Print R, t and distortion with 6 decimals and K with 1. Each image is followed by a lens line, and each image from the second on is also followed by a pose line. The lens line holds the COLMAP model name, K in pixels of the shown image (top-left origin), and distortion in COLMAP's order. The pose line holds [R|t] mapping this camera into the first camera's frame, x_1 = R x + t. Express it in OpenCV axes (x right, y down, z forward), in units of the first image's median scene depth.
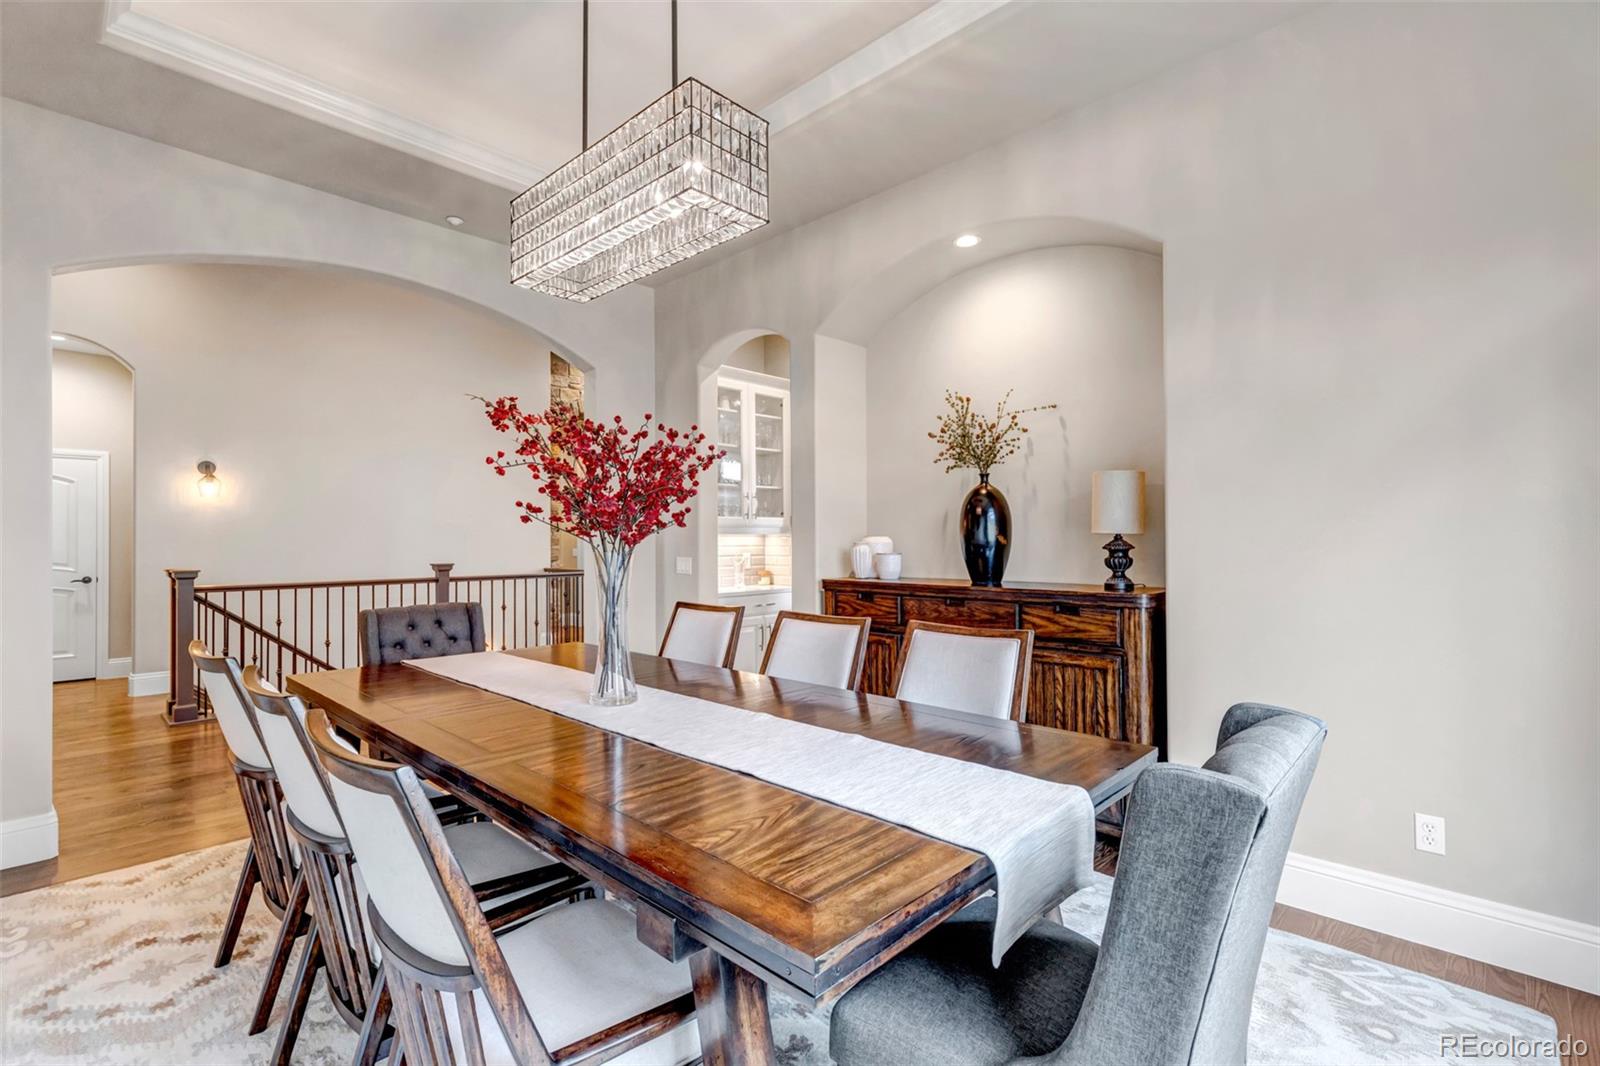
lens RADIAL K [[735.1, 0, 795.4], [0, 735.1, 533.8], [0, 0, 1]] dist [0.003731, 0.000698]
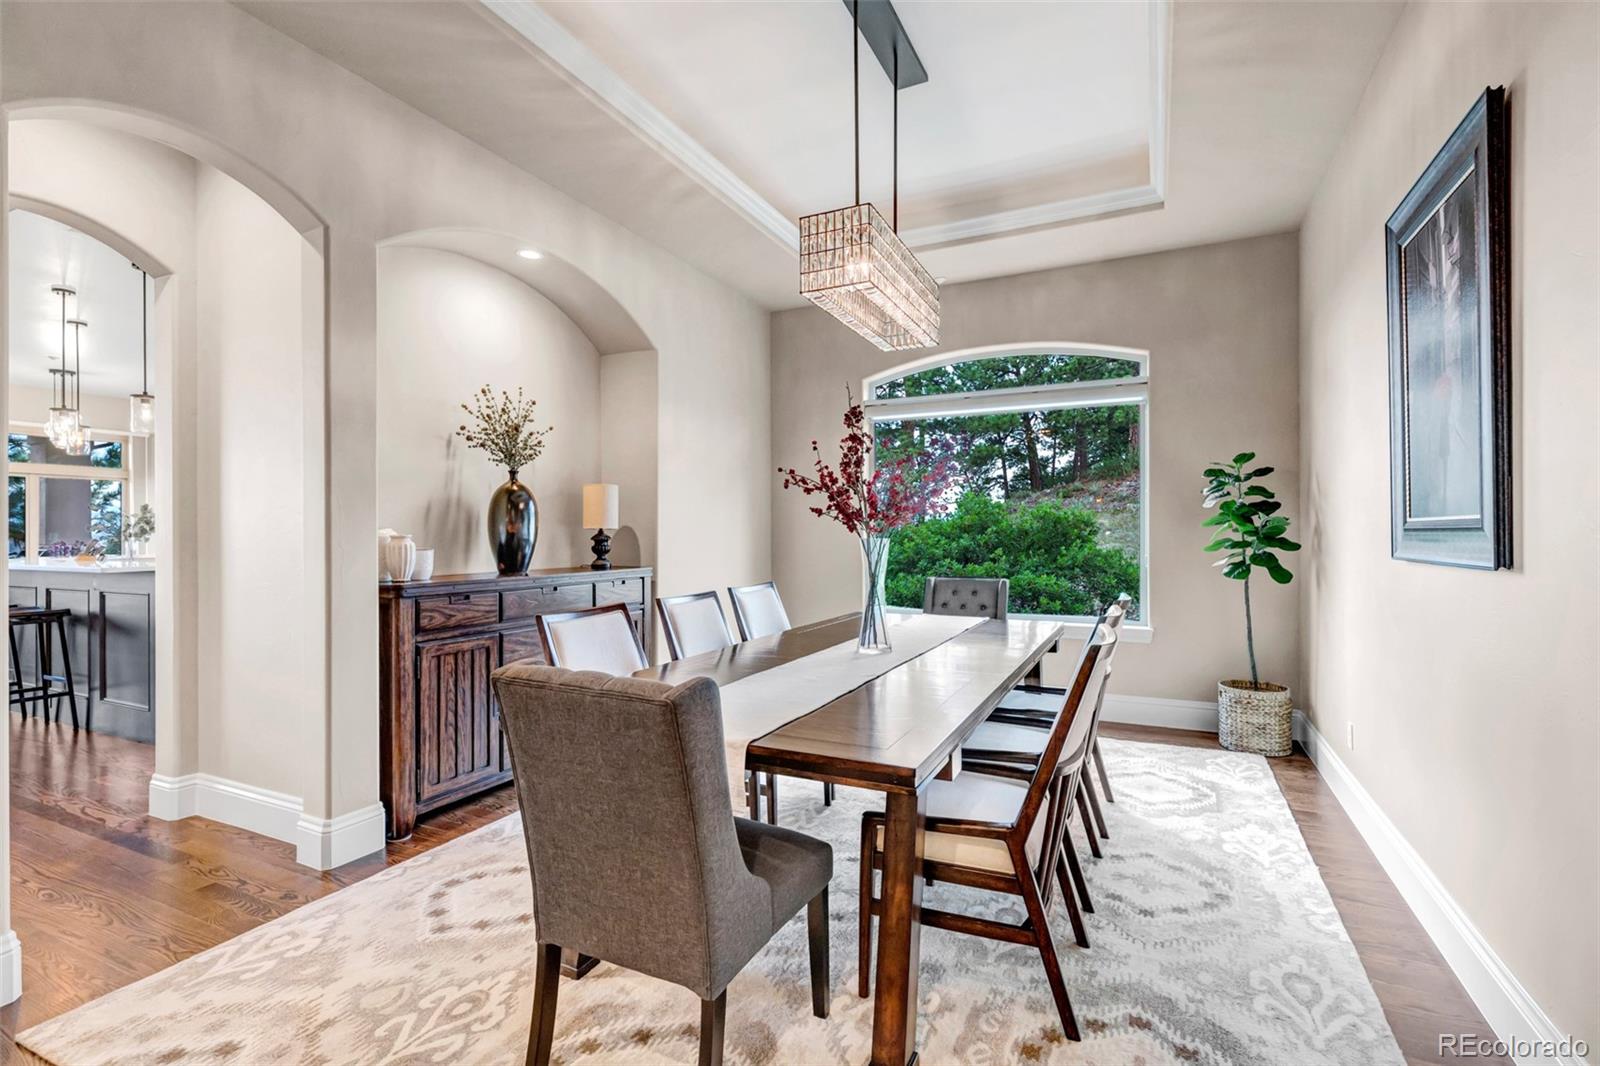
lens RADIAL K [[735.1, 0, 795.4], [0, 735.1, 533.8], [0, 0, 1]] dist [0.003731, 0.000698]
pose [[-0.294270, -0.010052, 0.955669, -0.907874], [-0.017228, 0.999838, 0.005212, -0.003475], [-0.955567, -0.014930, -0.294396, 0.940406]]
